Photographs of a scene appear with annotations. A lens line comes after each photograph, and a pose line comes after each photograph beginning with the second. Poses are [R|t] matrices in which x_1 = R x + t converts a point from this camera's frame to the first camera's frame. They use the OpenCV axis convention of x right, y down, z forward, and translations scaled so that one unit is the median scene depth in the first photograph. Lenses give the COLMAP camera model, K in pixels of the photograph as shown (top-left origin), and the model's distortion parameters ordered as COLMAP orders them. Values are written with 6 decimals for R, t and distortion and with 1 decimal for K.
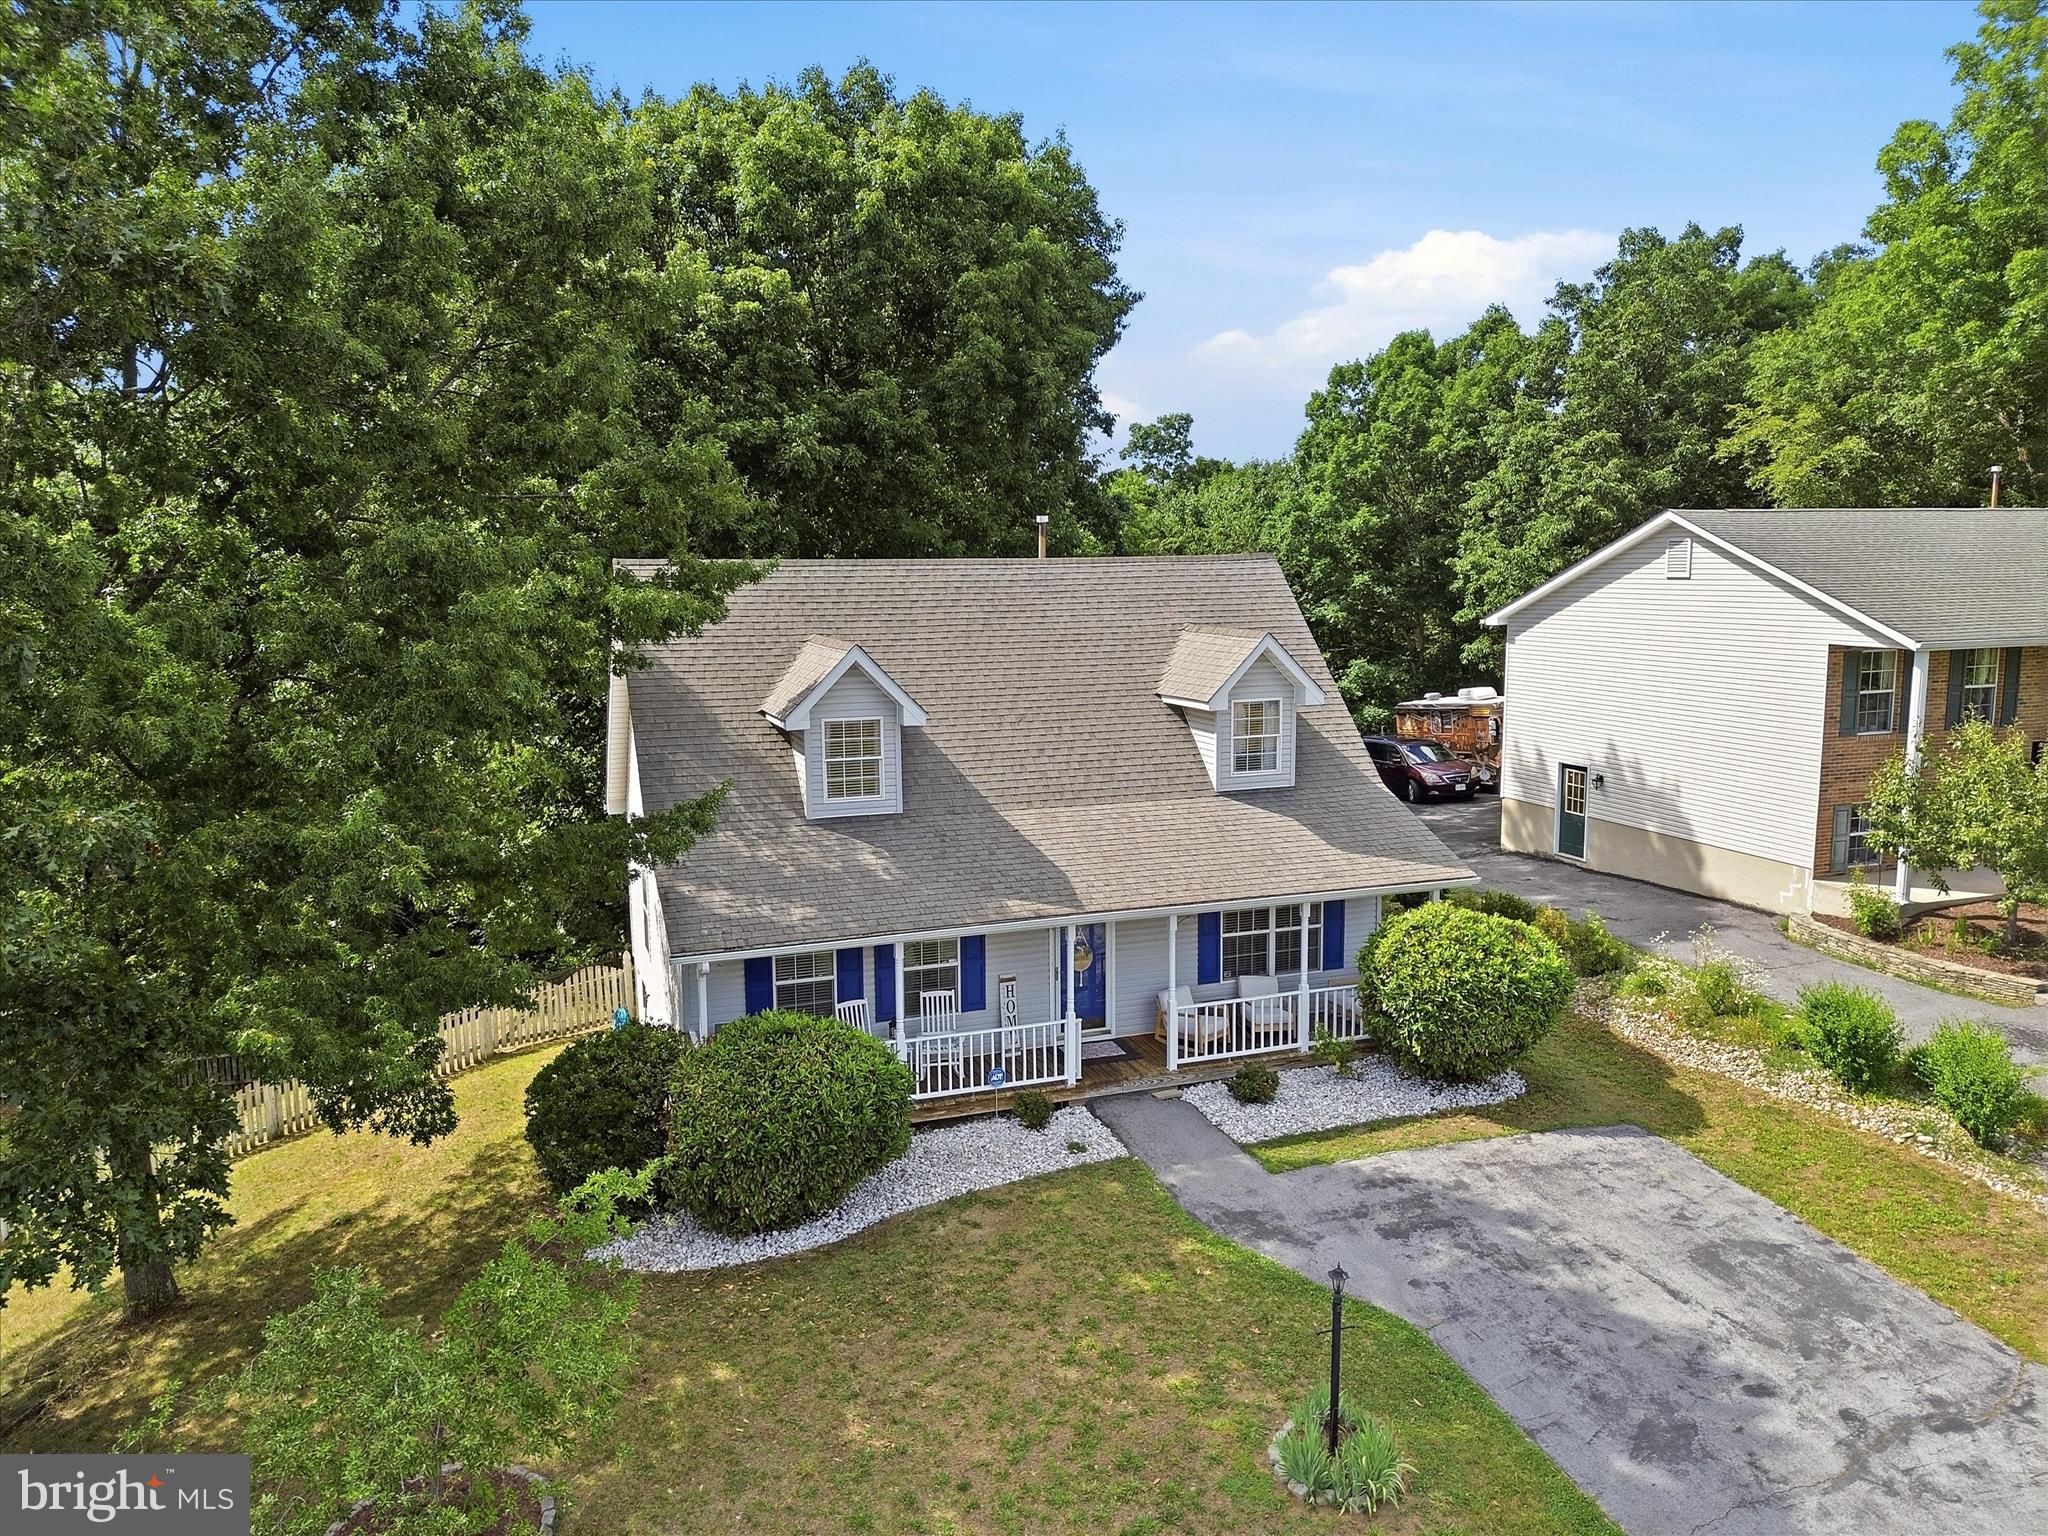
lens RADIAL K [[1433.9, 0, 1015.3], [0, 1433.9, 761.8], [0, 0, 1]] dist [0.018966, -0.009906]
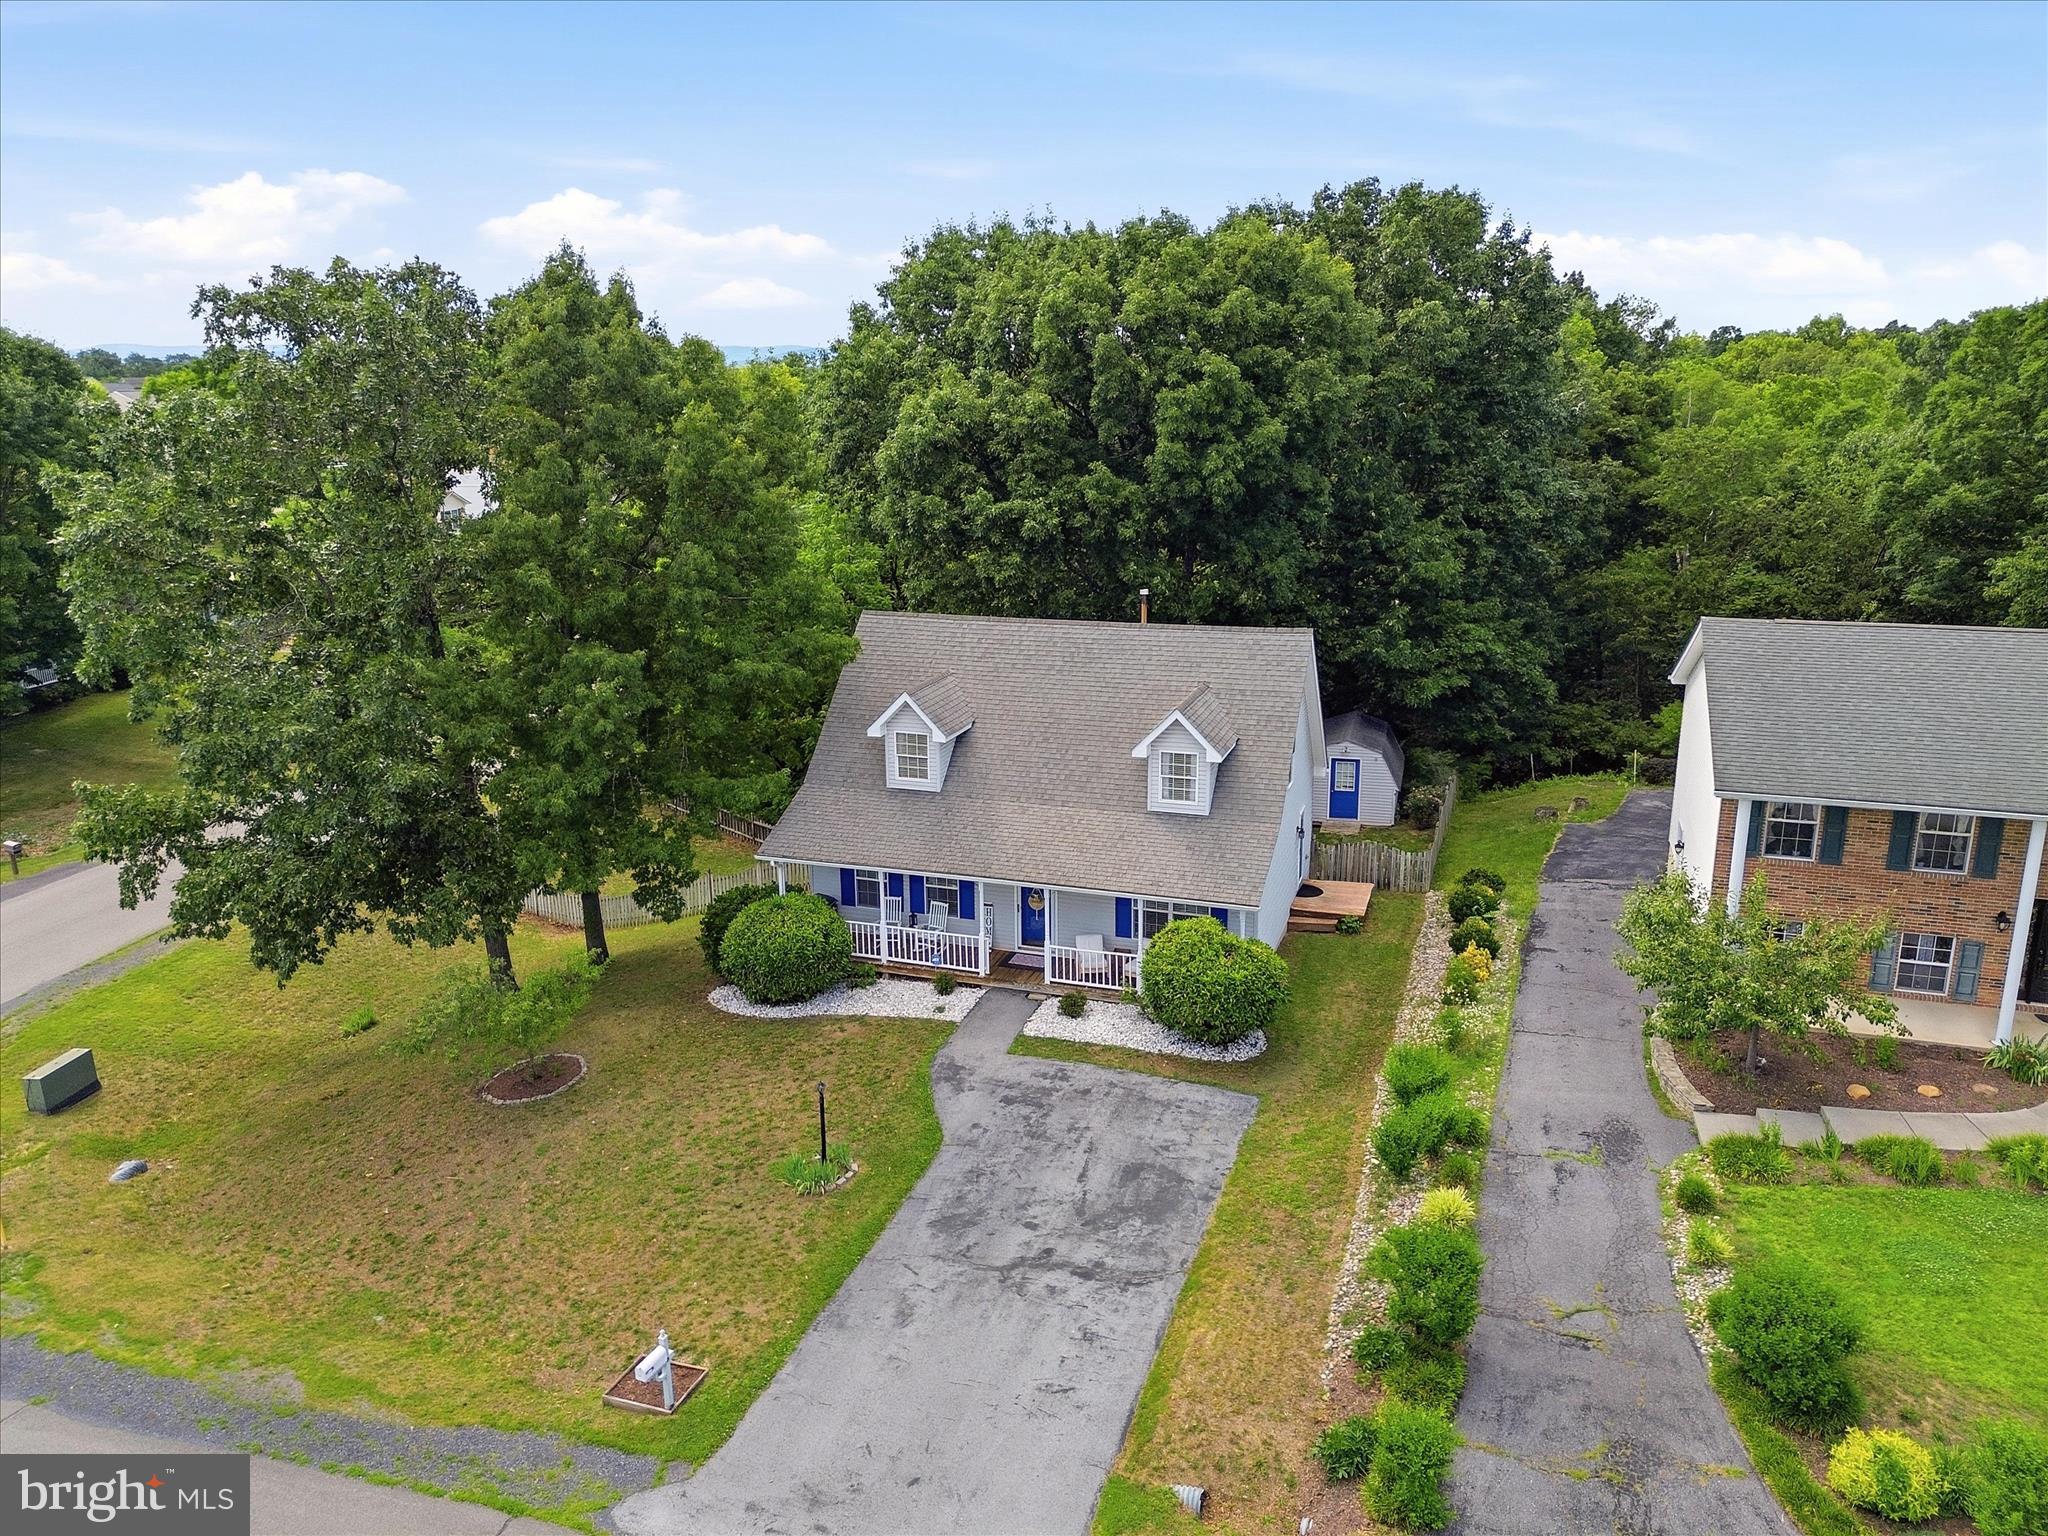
lens RADIAL K [[1431.3, 0, 1028.2], [0, 1431.3, 732.3], [0, 0, 1]] dist [0.003628, -0.000280]
pose [[0.786807, 0.146585, -0.599540, 0.987596], [-0.084392, 0.987815, 0.130765, -0.258723], [0.611403, -0.052291, 0.789590, -0.233078]]
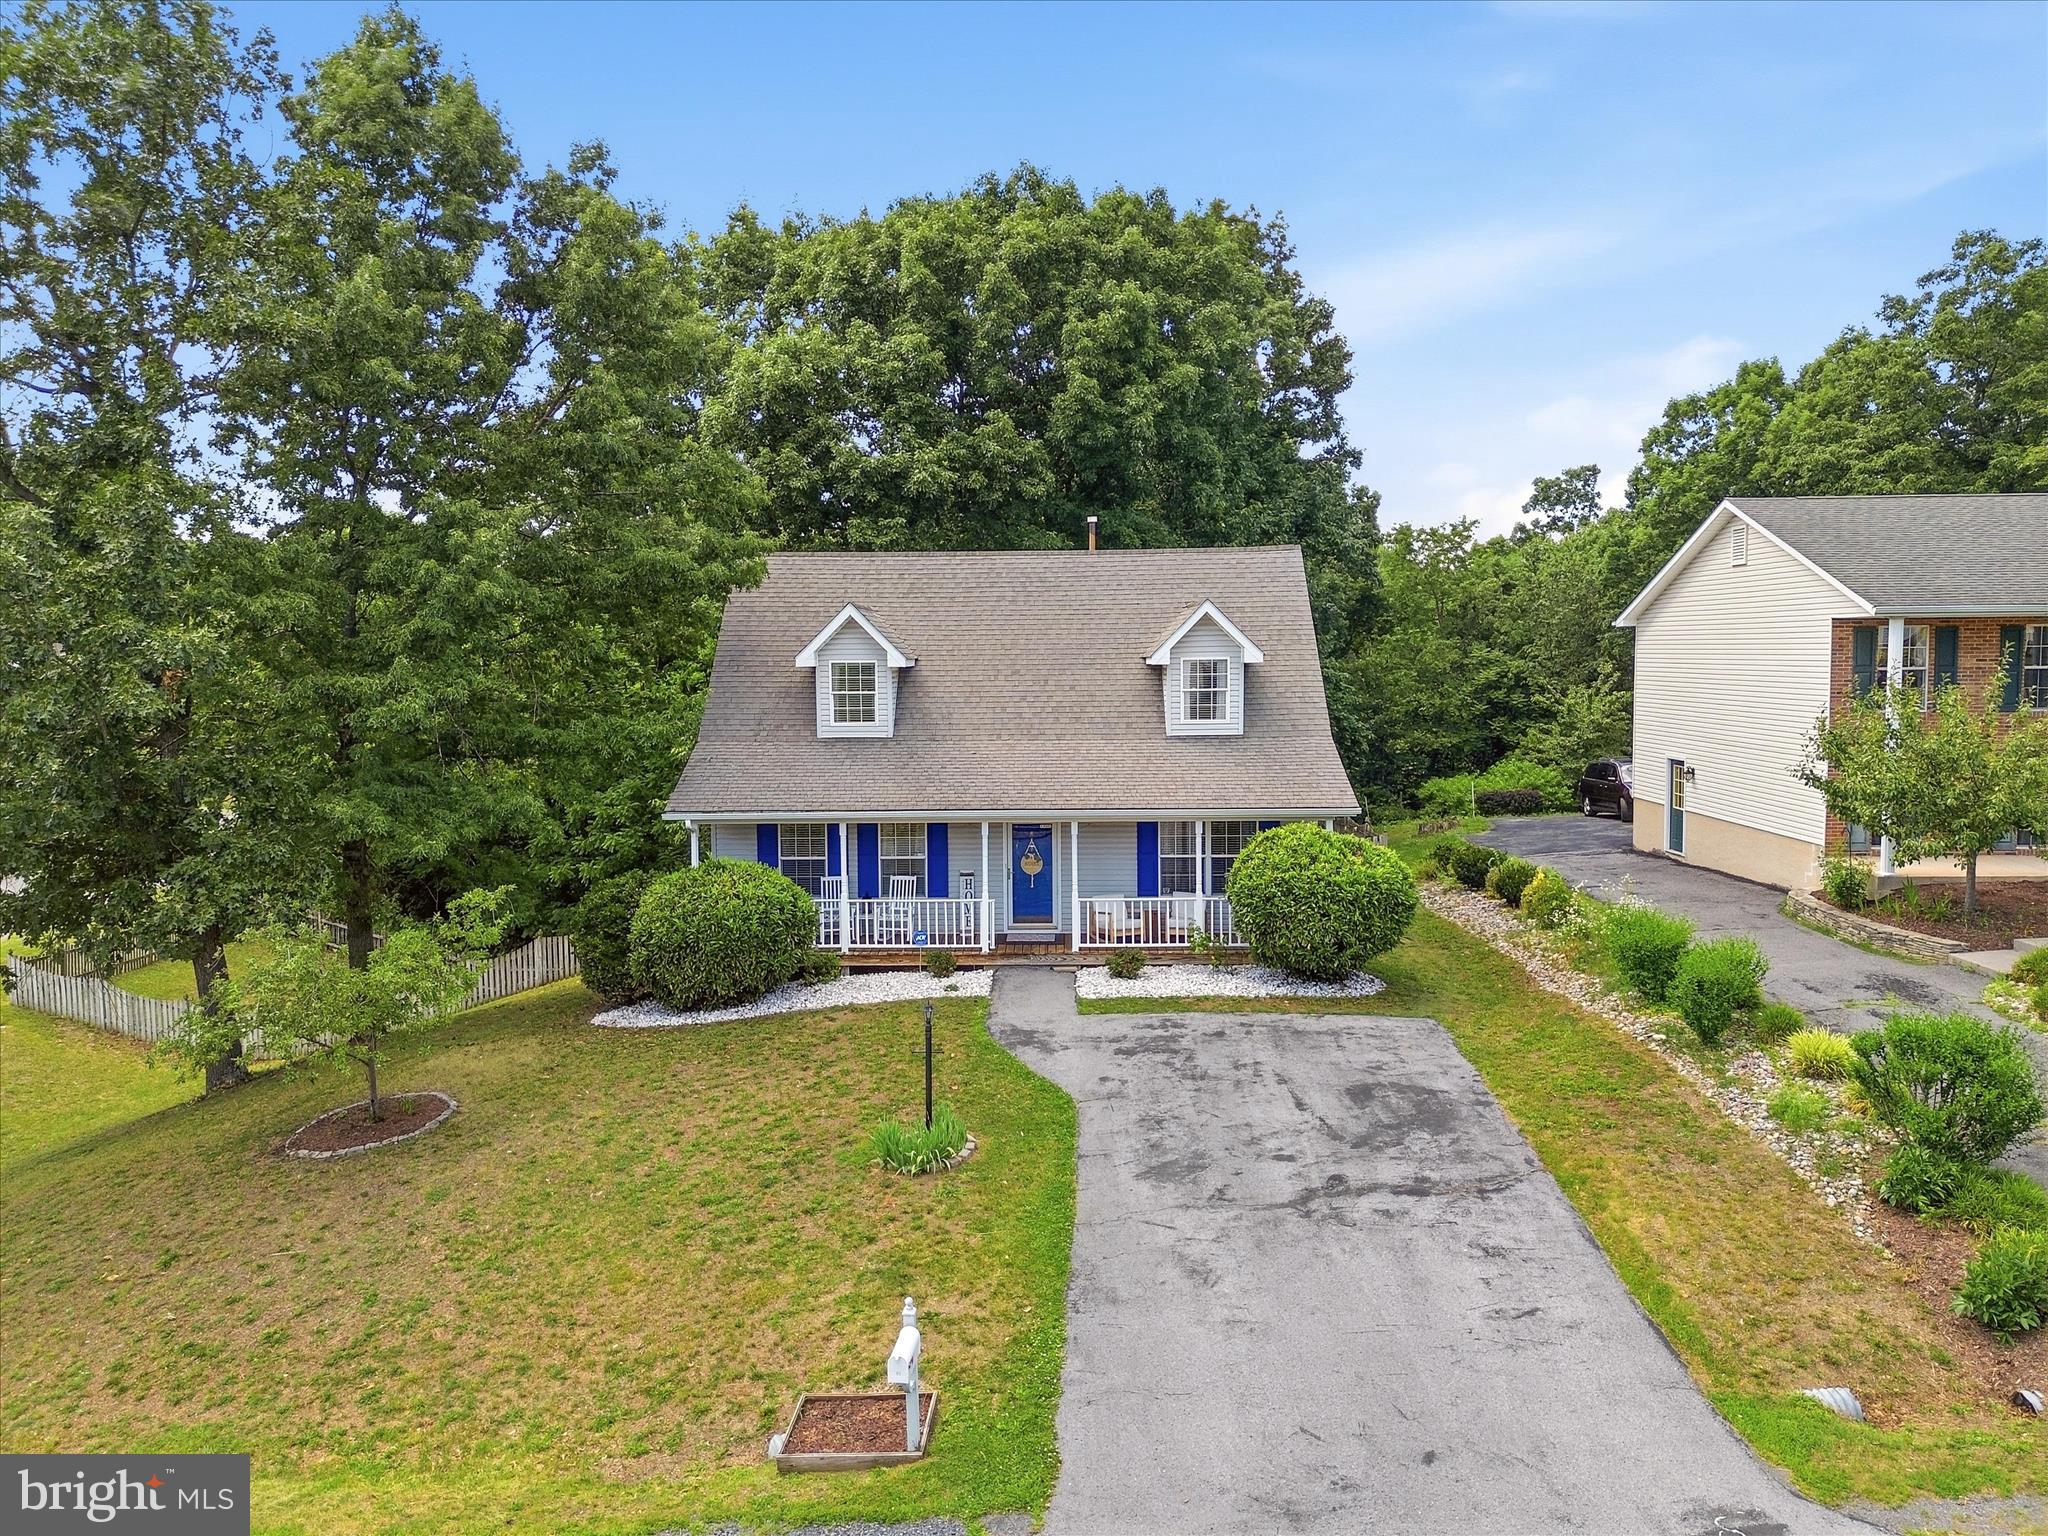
lens RADIAL K [[1433.9, 0, 1015.3], [0, 1433.9, 761.8], [0, 0, 1]] dist [0.018966, -0.009906]
pose [[0.933367, 0.028332, -0.357802, 0.488761], [-0.049349, 0.997542, -0.049742, 0.117438], [0.355514, 0.064085, 0.932471, -0.154665]]
